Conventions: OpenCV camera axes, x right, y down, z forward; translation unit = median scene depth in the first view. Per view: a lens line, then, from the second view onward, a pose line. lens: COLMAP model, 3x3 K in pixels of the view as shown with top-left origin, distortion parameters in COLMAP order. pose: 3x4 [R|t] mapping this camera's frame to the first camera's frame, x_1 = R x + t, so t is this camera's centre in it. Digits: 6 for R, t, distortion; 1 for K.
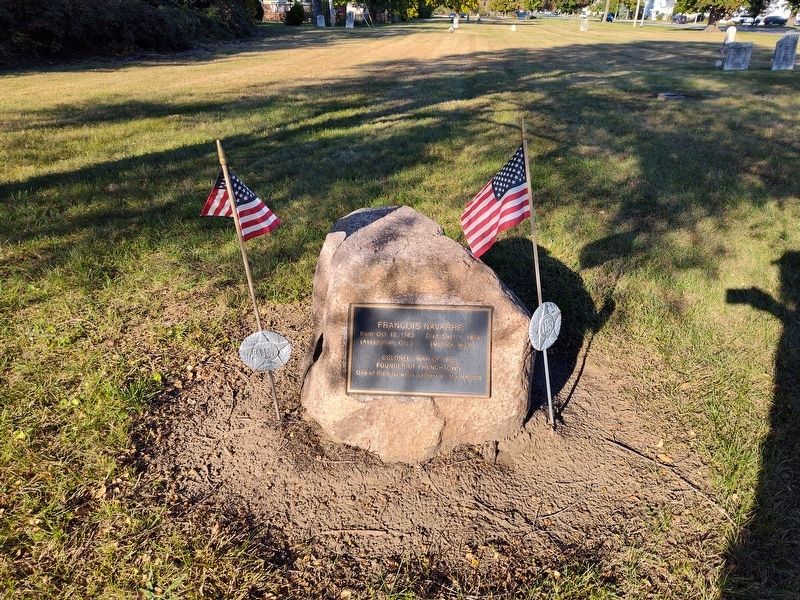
lens RADIAL K [[556.6, 0, 406.4], [0, 556.6, 296.4], [0, 0, 1]] dist [0.040769, -0.060221]
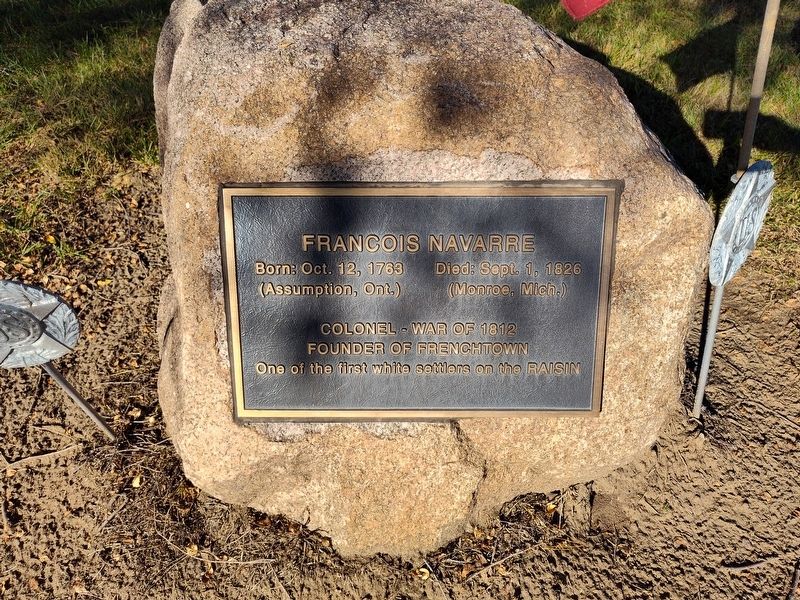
lens RADIAL K [[556.6, 0, 406.4], [0, 556.6, 296.4], [0, 0, 1]] dist [0.040769, -0.060221]
pose [[0.998364, -0.044696, 0.035647, 0.002001], [0.032979, 0.959573, 0.279521, -0.015120], [-0.046699, -0.277889, 0.959478, 0.628474]]
